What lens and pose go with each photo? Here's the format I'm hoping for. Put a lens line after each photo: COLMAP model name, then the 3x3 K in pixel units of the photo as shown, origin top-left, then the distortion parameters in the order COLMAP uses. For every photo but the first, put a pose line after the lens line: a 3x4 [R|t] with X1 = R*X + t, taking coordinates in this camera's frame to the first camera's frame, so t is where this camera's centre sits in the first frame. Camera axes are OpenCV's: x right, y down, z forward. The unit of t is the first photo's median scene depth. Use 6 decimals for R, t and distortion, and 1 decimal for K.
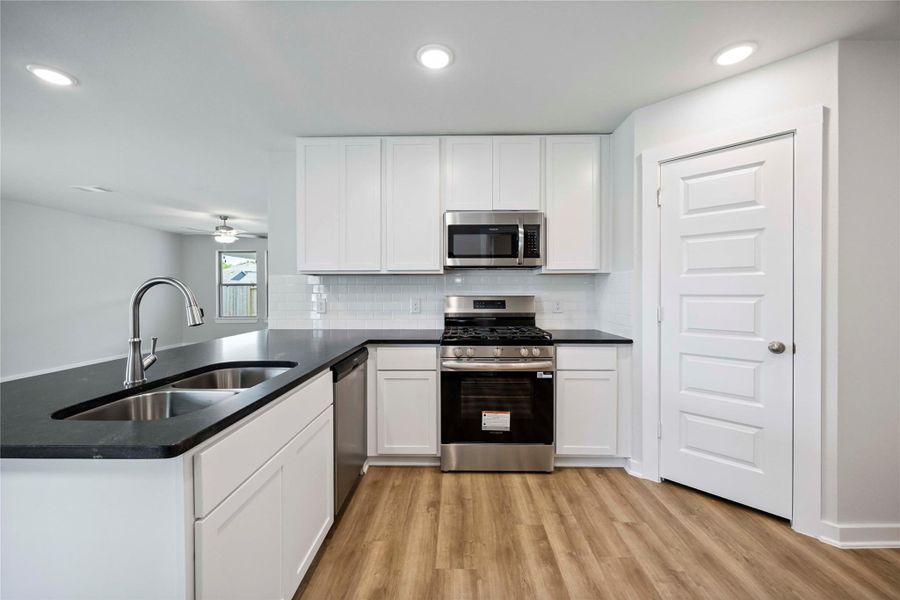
lens RADIAL K [[345.3, 0, 451.9], [0, 345.3, 296.8], [0, 0, 1]] dist [-0.001835, -0.000194]
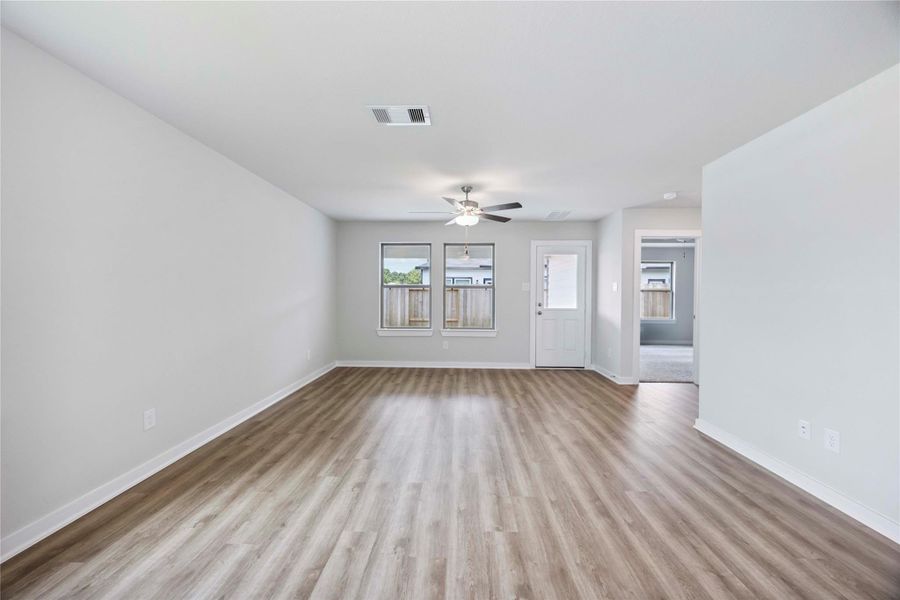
lens RADIAL K [[345.3, 0, 451.9], [0, 345.3, 296.8], [0, 0, 1]] dist [-0.001835, -0.000194]
pose [[0.999753, 0.005049, -0.021650, -0.670129], [-0.005189, 0.999966, -0.006401, -0.008656], [0.021617, 0.006512, 0.999745, 0.306698]]
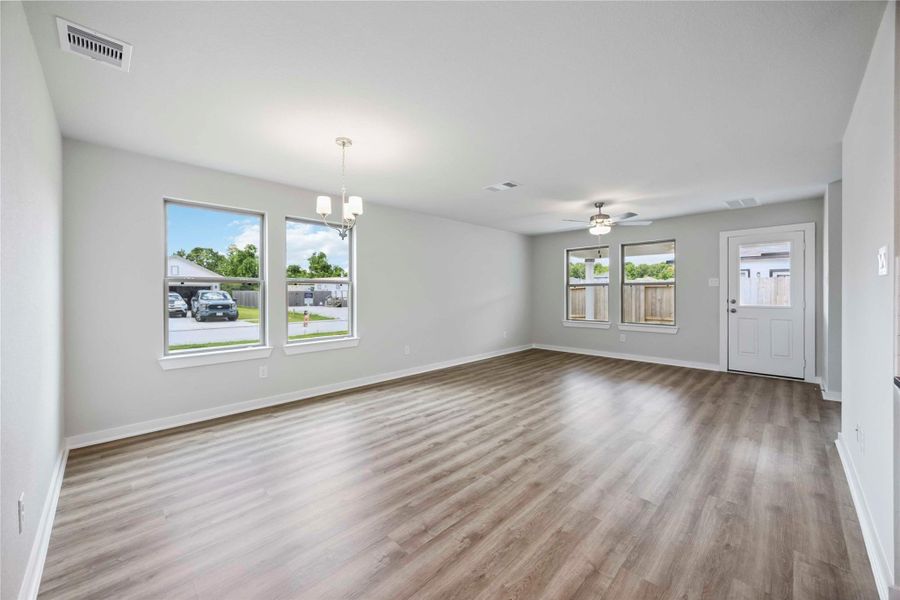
lens RADIAL K [[345.3, 0, 451.9], [0, 345.3, 296.8], [0, 0, 1]] dist [-0.001835, -0.000194]
pose [[0.718452, 0.003018, -0.695570, -0.330809], [-0.002820, 0.999995, 0.001425, -0.005331], [0.695570, 0.000938, 0.718457, 0.145703]]
